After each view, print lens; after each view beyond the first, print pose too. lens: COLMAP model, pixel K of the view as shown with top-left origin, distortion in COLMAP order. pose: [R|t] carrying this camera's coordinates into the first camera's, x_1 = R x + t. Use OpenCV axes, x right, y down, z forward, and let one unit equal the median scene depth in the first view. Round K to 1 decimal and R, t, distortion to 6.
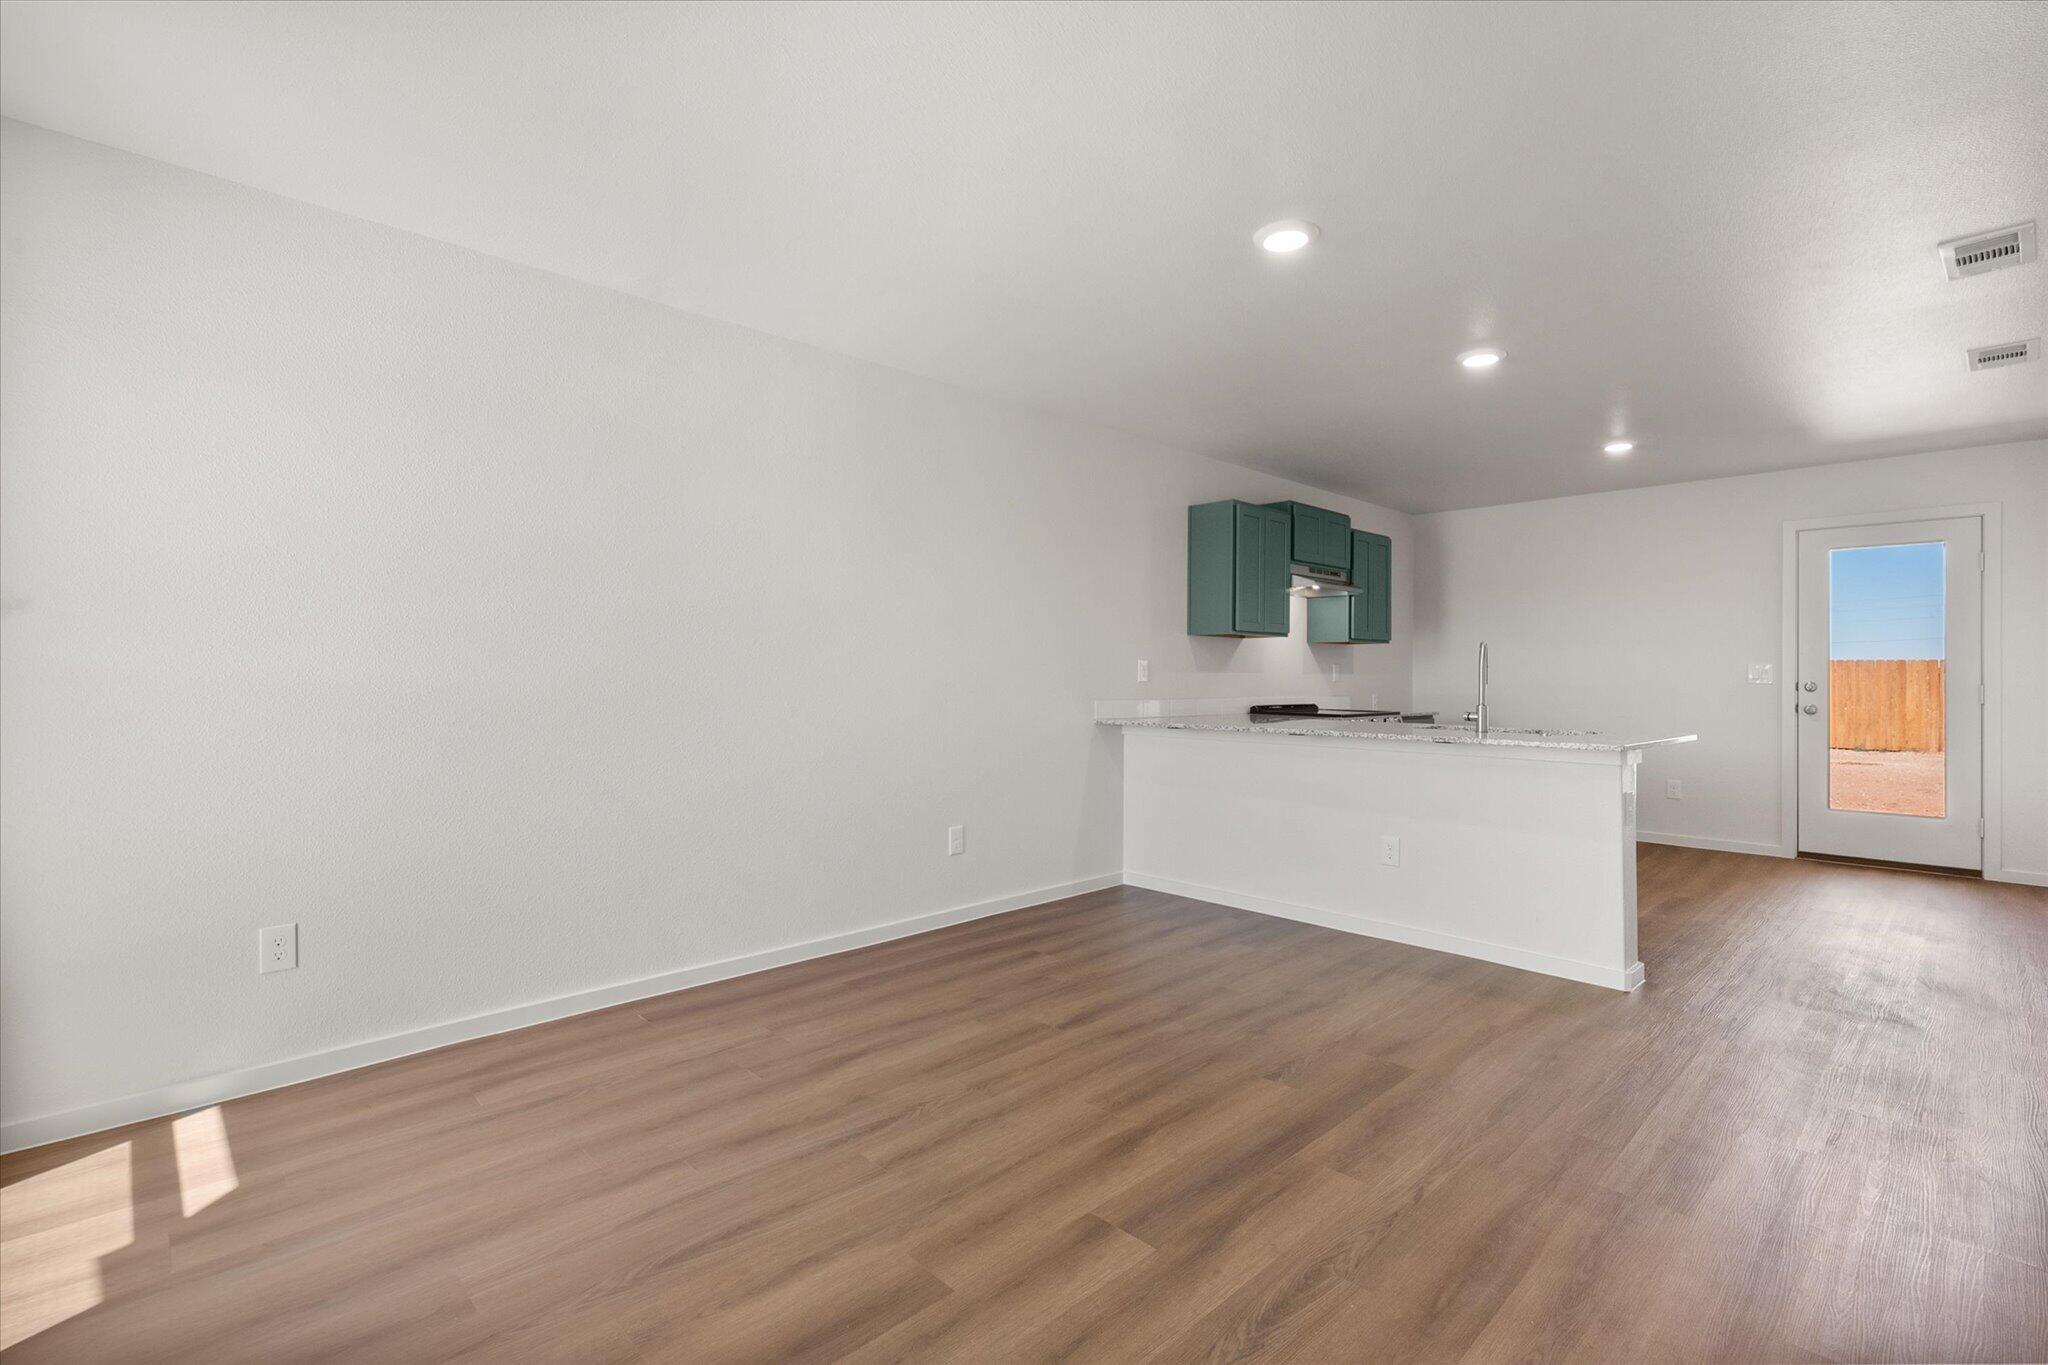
lens RADIAL K [[935.1, 0, 1022.1], [0, 935.1, 673.3], [0, 0, 1]] dist [0.004190, -0.000047]
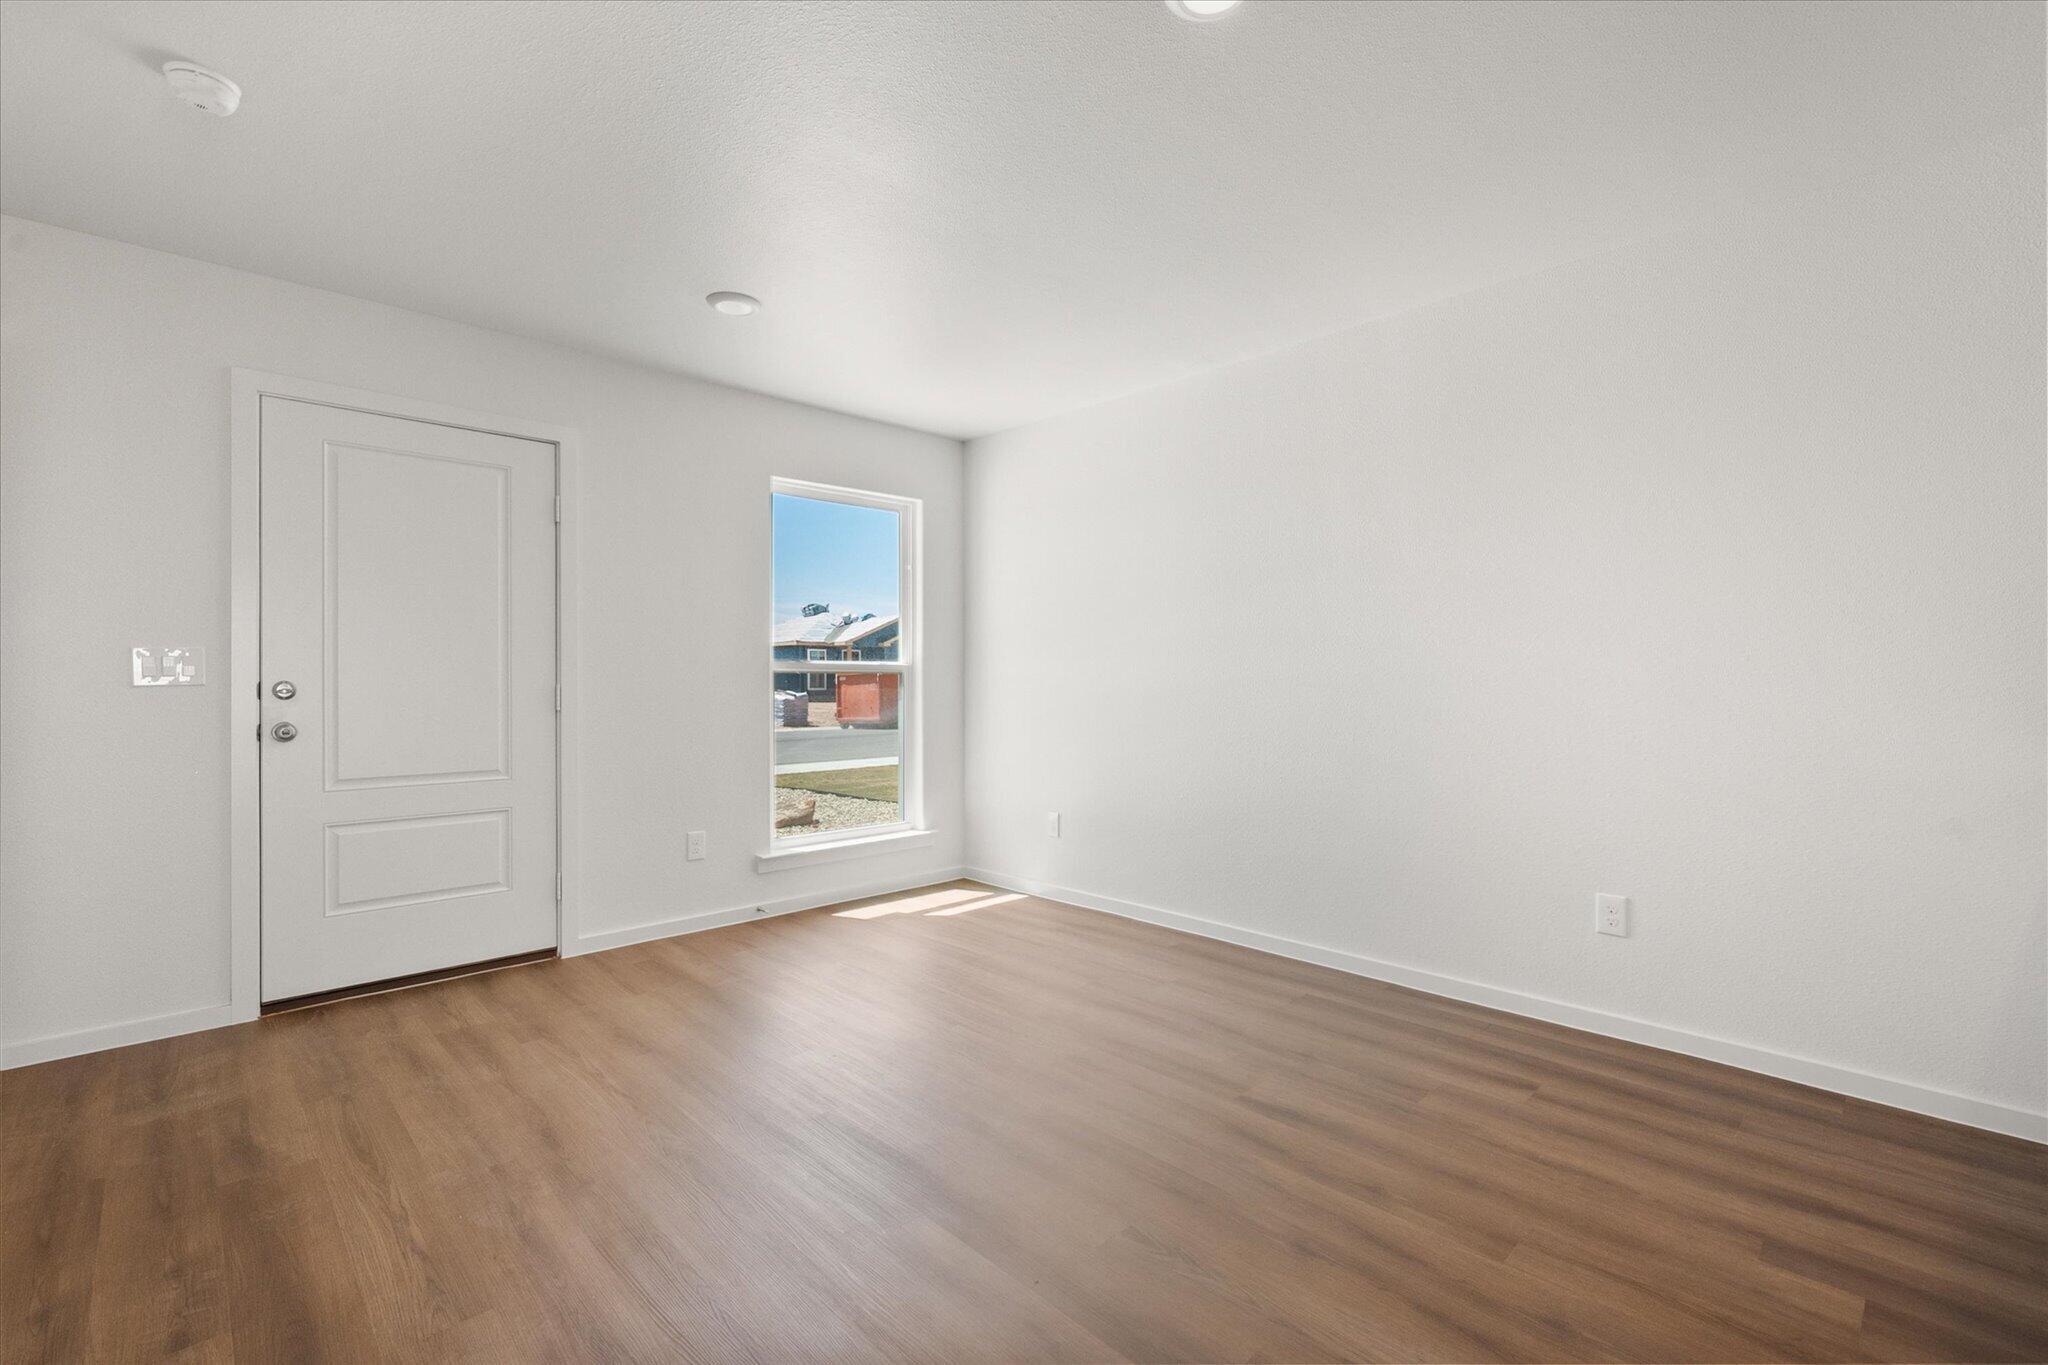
lens RADIAL K [[897.8, 0, 1024.0], [0, 897.8, 682.5], [0, 0, 1]] dist [0.000373, 0.000108]
pose [[-0.007863, 0.000628, -0.999969, 0.649267], [0.004143, 0.999991, 0.000595, 0.006599], [0.999960, -0.004139, -0.007866, 0.630929]]
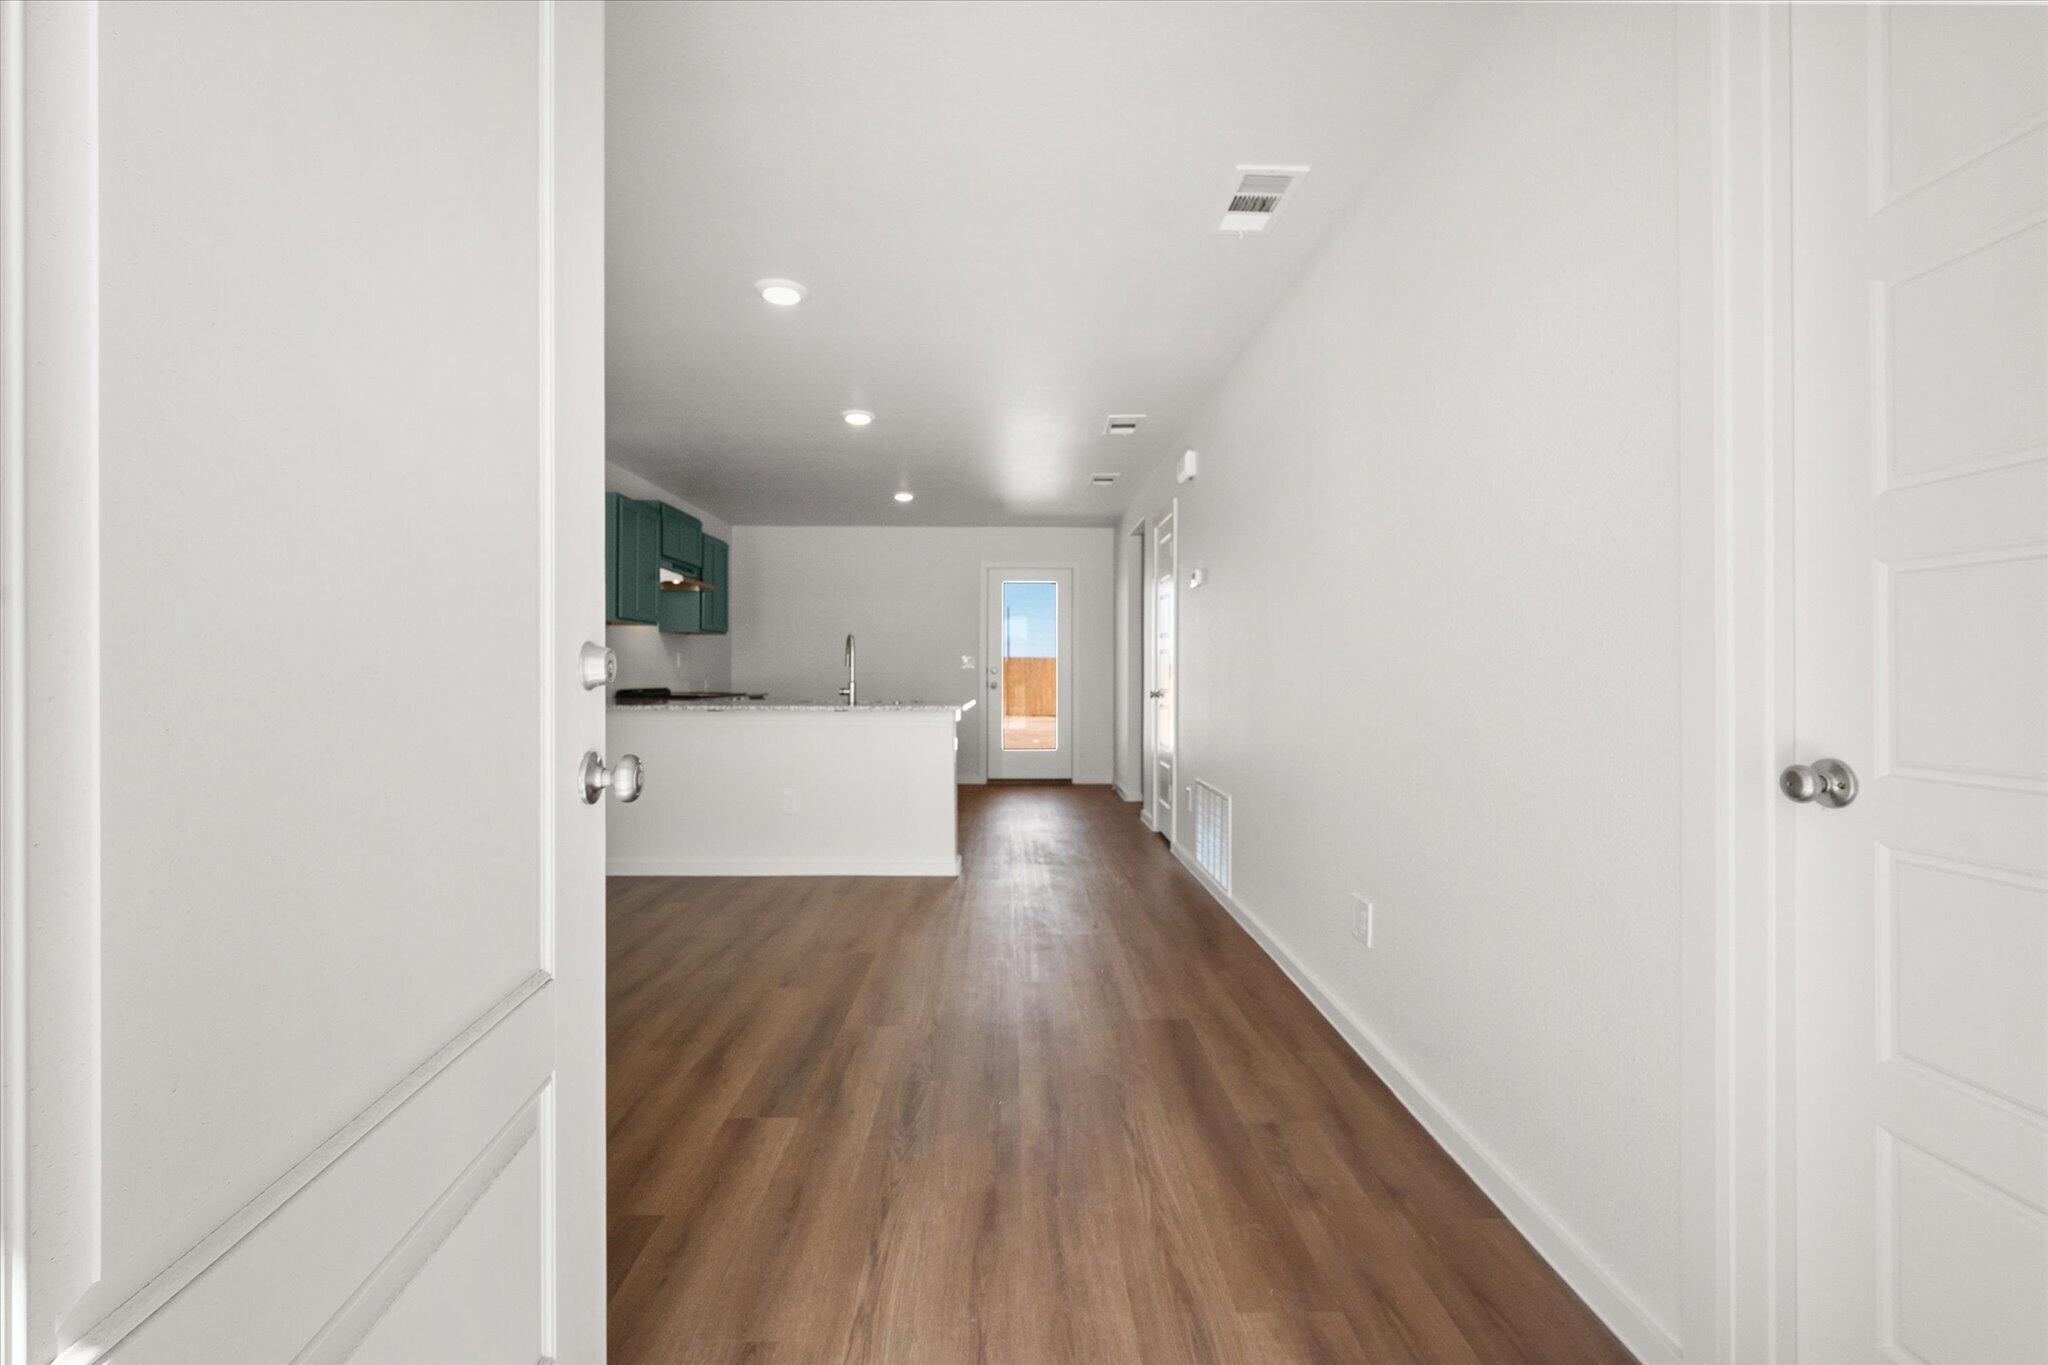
lens RADIAL K [[855.6, 0, 1026.6], [0, 855.6, 667.1], [0, 0, 1]] dist [0.001545, 0.000213]
pose [[0.680575, 0.002136, 0.732675, -0.225597], [-0.002397, 0.999997, -0.000689, 0.013547], [-0.732674, -0.001287, 0.680578, 0.012419]]
